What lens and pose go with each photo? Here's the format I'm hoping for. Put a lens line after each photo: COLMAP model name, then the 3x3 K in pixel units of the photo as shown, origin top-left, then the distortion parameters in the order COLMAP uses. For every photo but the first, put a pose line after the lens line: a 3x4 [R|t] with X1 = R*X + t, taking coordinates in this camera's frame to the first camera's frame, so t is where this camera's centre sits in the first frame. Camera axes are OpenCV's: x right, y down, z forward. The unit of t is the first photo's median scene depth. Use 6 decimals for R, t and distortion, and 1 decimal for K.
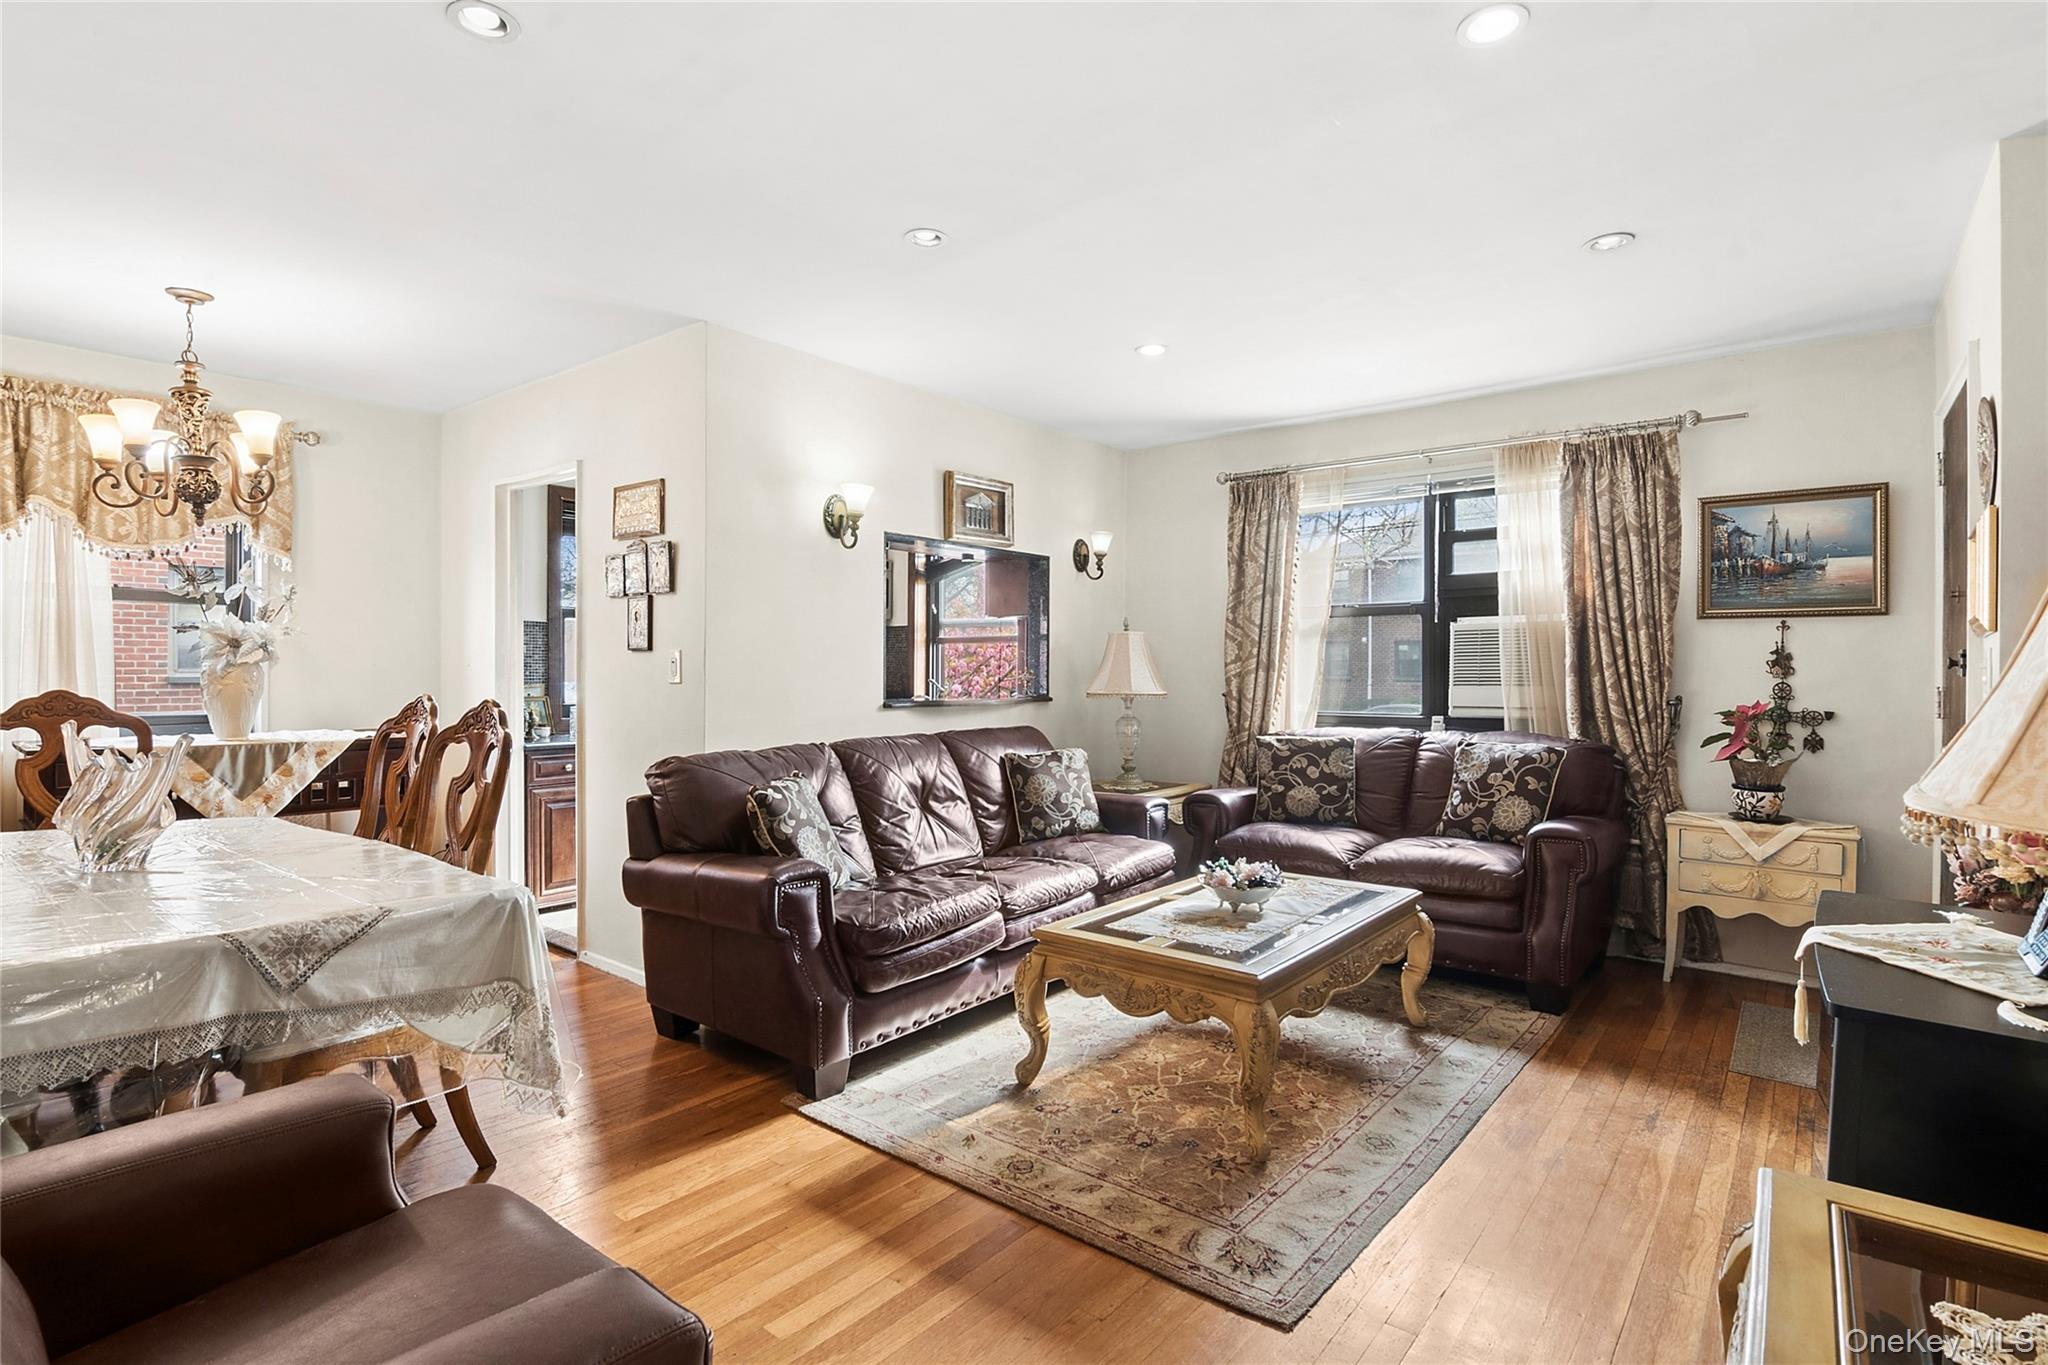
lens RADIAL K [[998.1, 0, 1024.0], [0, 998.1, 682.5], [0, 0, 1]] dist [-0.000113, 0.000024]
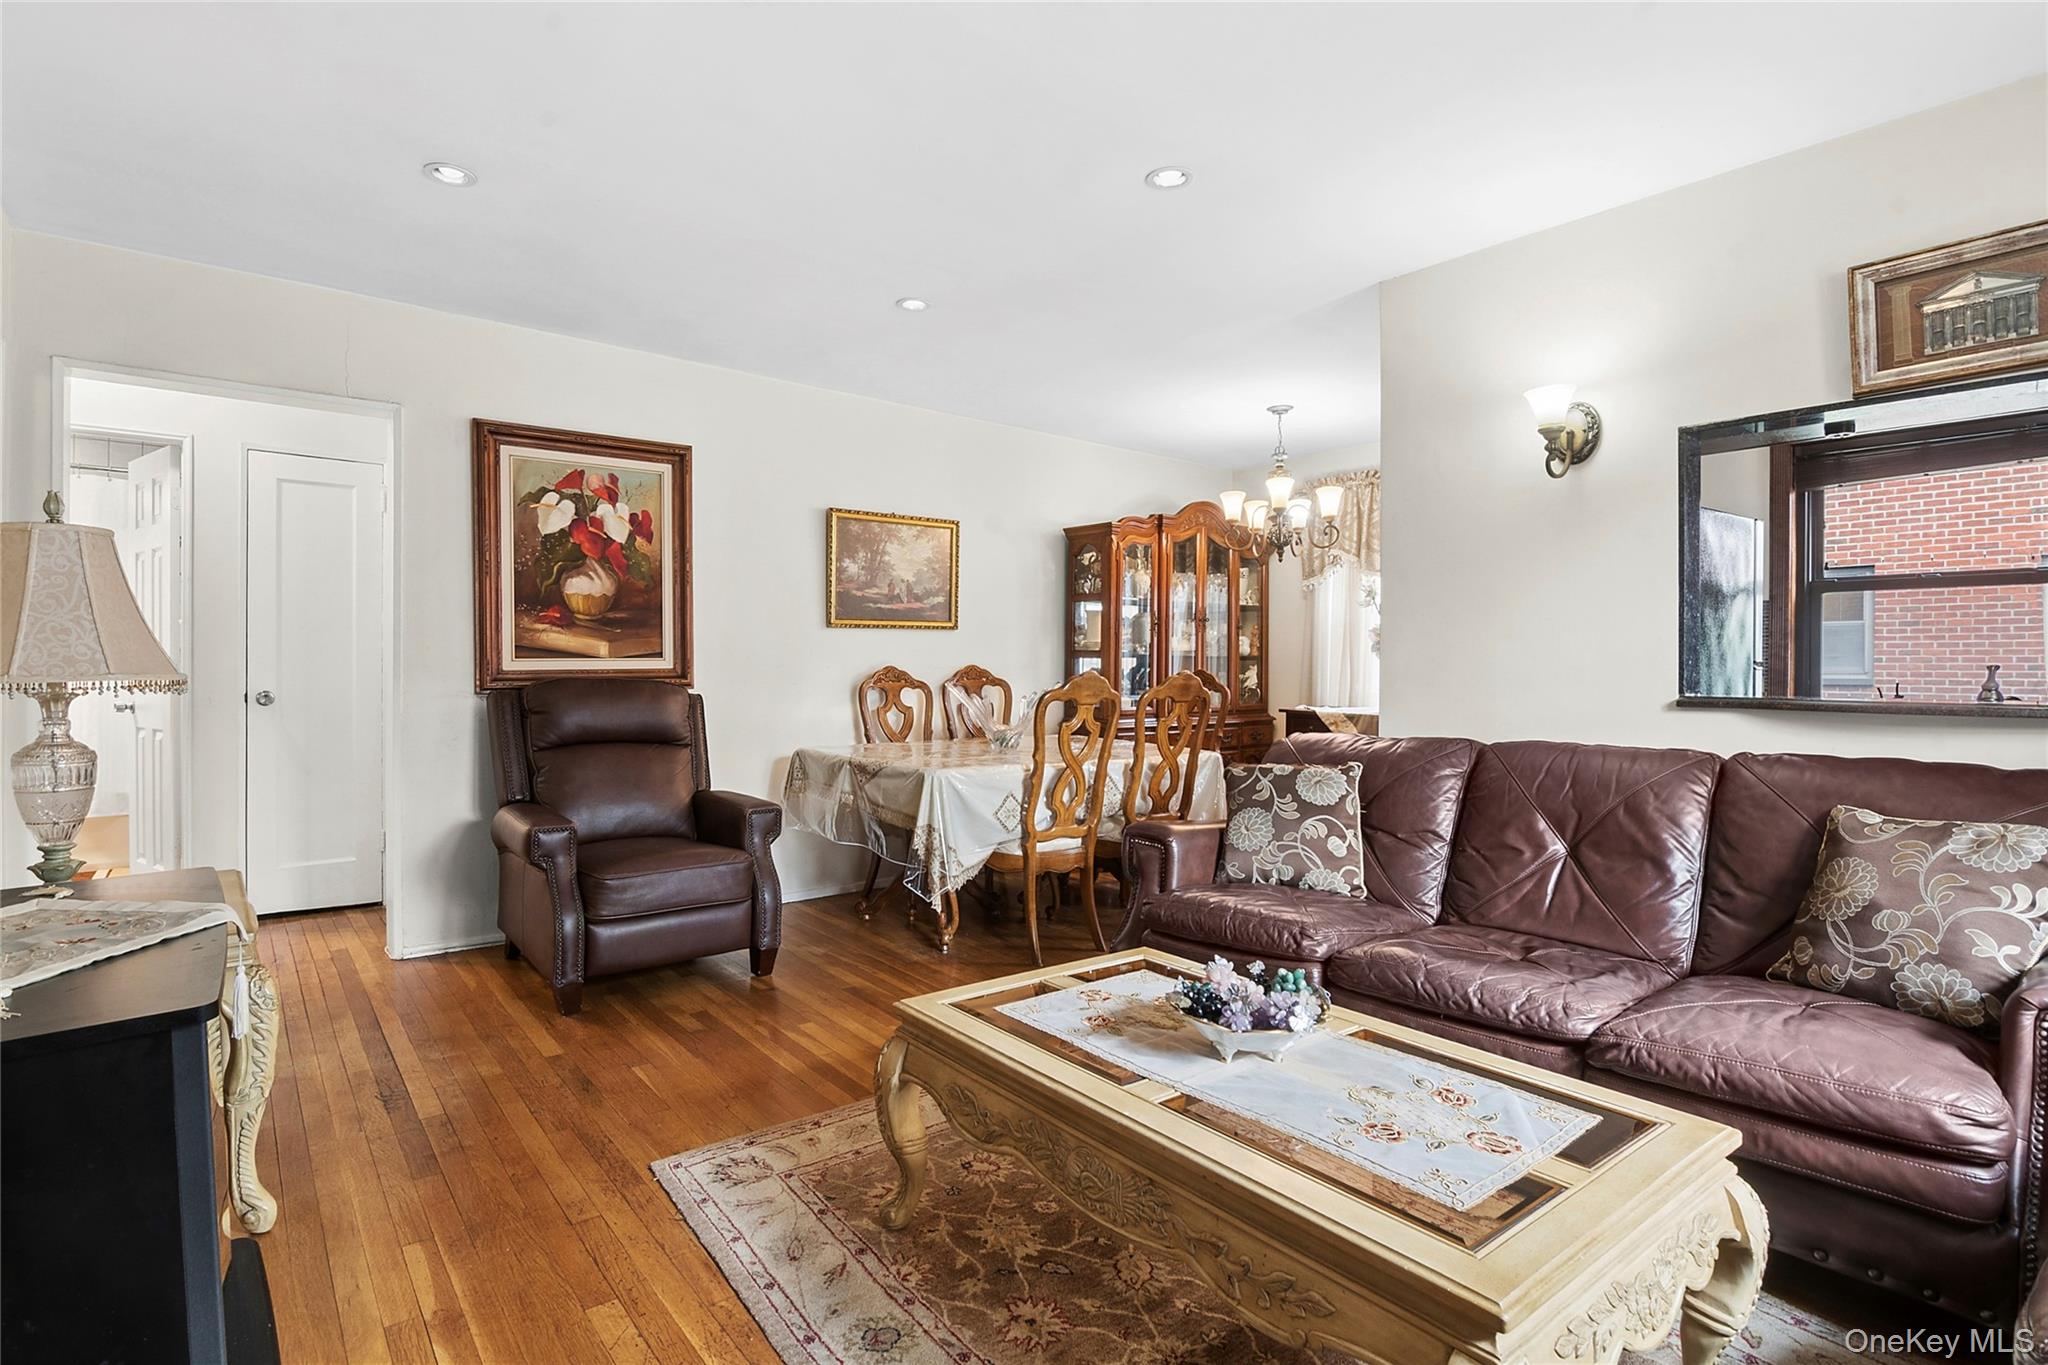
lens RADIAL K [[998.1, 0, 1024.0], [0, 998.1, 682.5], [0, 0, 1]] dist [-0.000113, 0.000024]
pose [[-0.230673, 0.010652, -0.972973, 0.767924], [-0.010381, 0.999856, 0.013407, 0.008138], [0.972976, 0.013193, -0.230529, 0.972074]]
